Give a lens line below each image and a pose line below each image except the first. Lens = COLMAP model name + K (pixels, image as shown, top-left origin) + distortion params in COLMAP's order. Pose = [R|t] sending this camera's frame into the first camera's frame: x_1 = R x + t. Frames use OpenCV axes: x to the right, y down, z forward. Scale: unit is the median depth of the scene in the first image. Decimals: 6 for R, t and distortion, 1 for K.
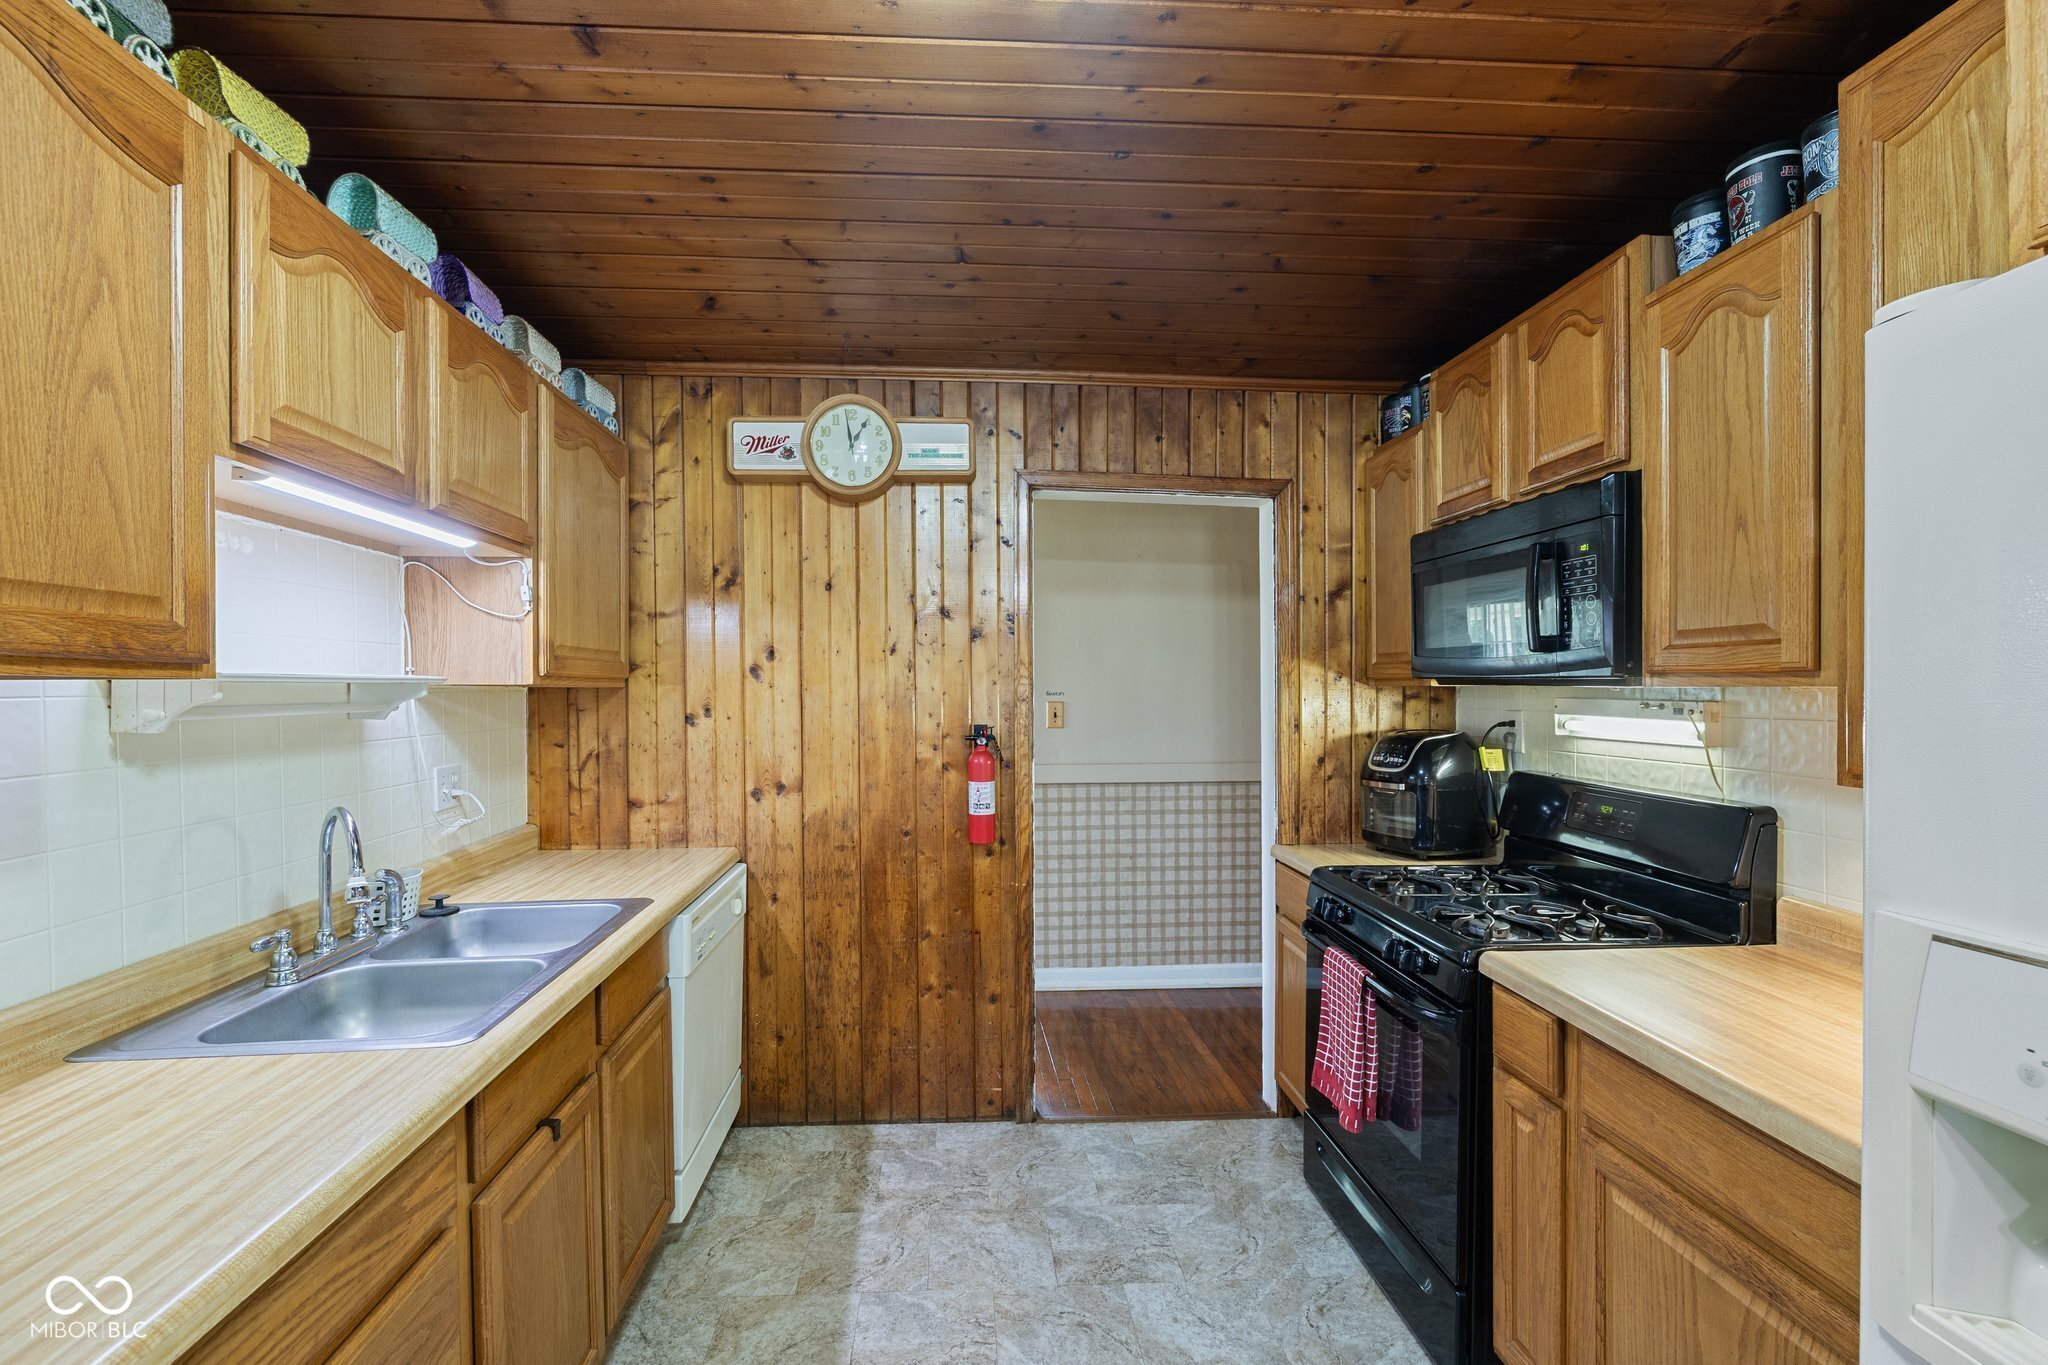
lens RADIAL K [[867.6, 0, 1013.6], [0, 867.6, 694.7], [0, 0, 1]] dist [0.001167, -0.000793]
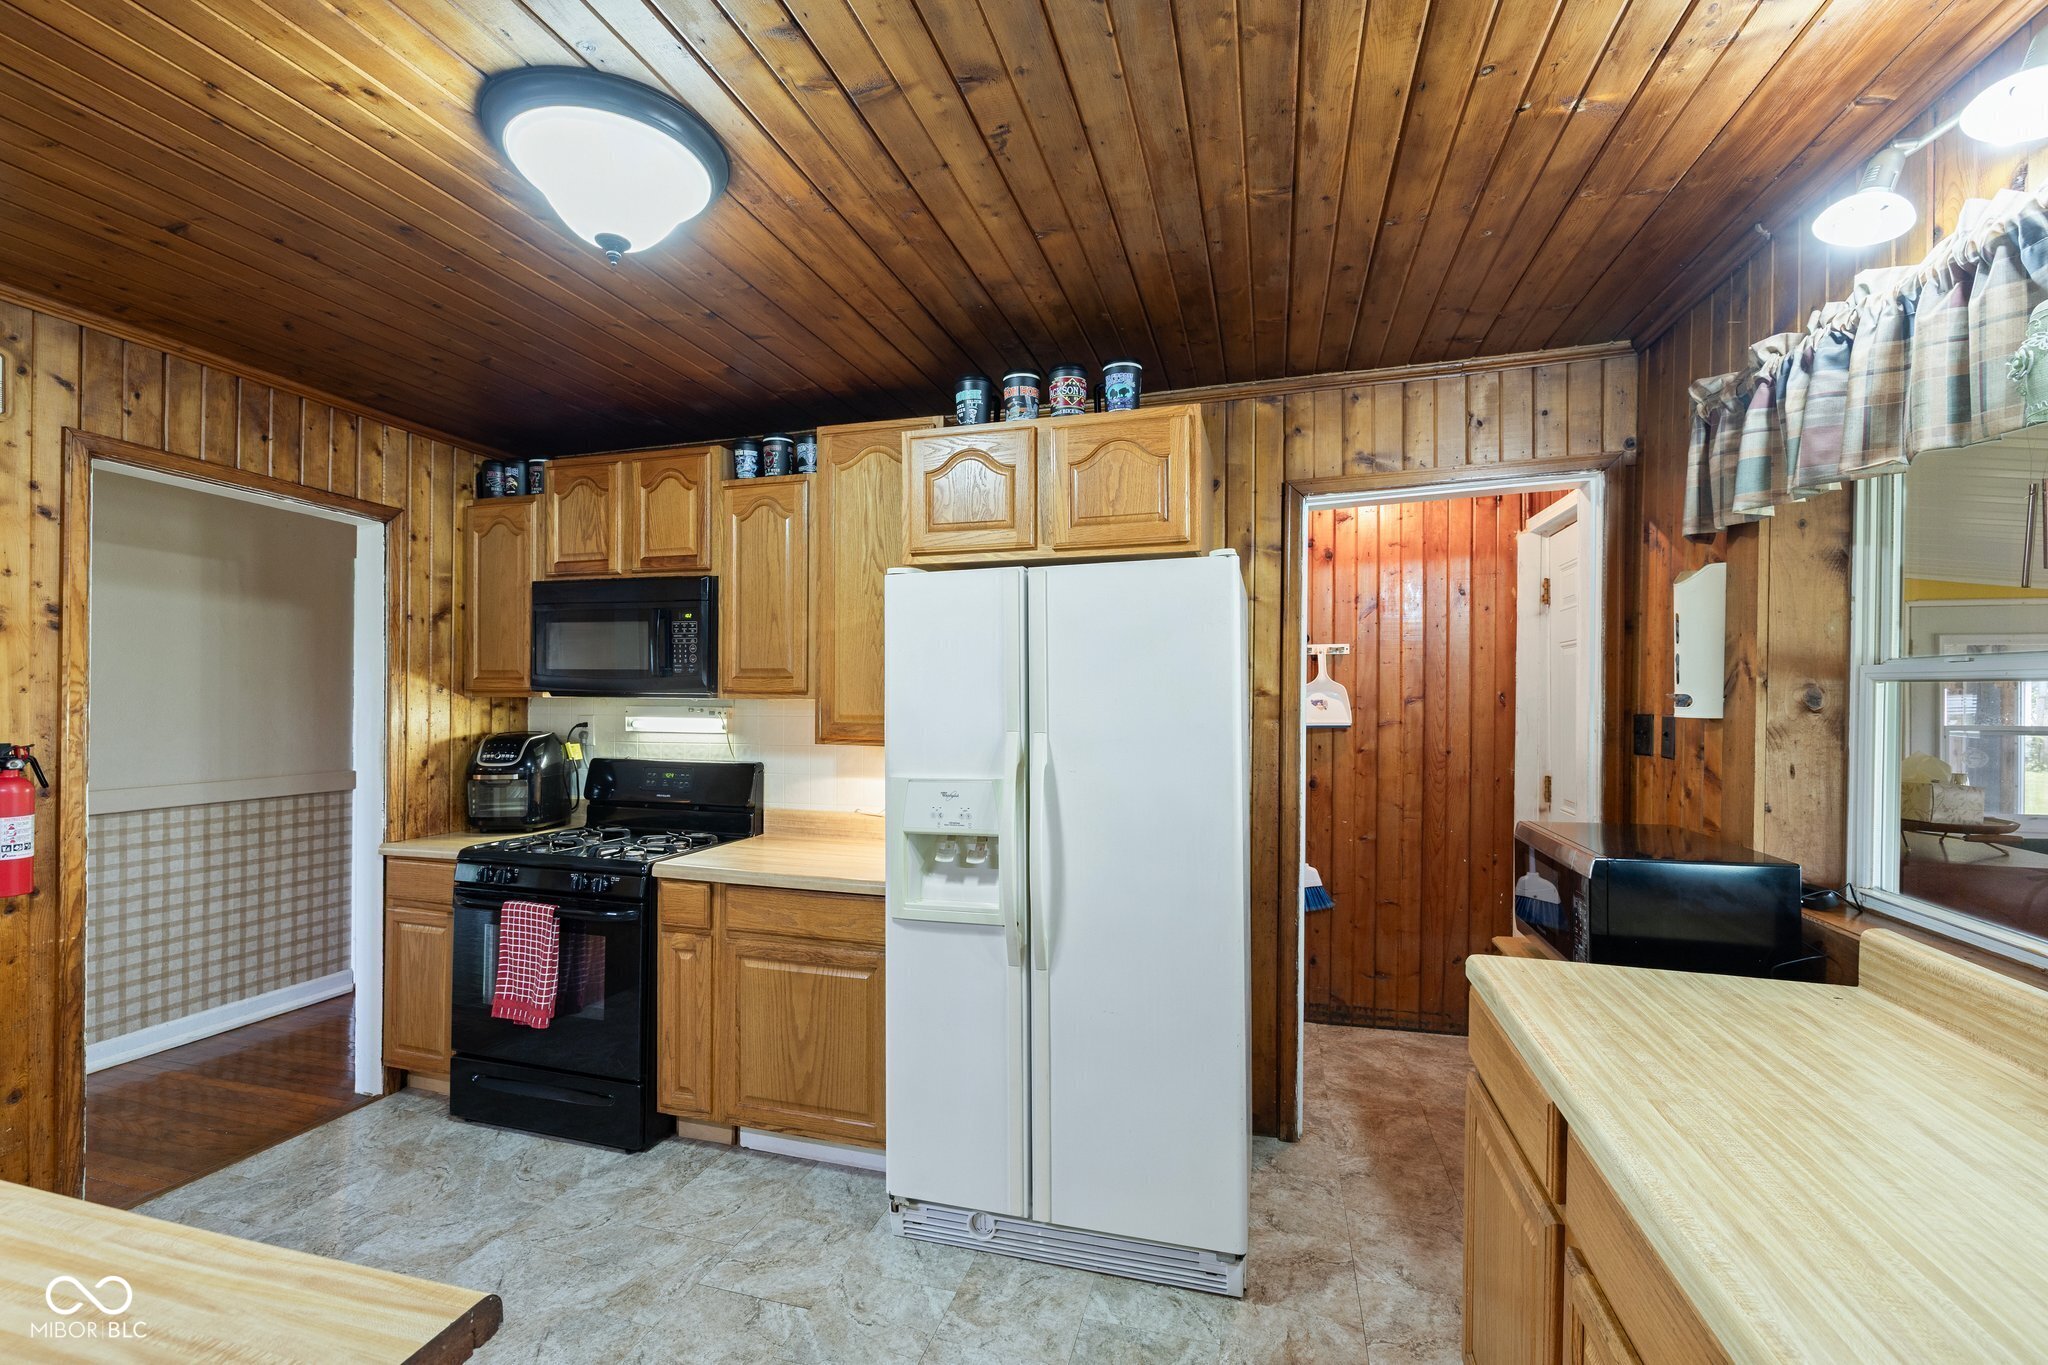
lens RADIAL K [[867.6, 0, 1020.6], [0, 867.6, 693.4], [0, 0, 1]] dist [0.001167, -0.000793]
pose [[0.335471, 0.010190, 0.941995, -0.458699], [0.002966, 0.999925, -0.011872, 0.001598], [-0.942046, 0.006777, 0.335416, -0.110106]]
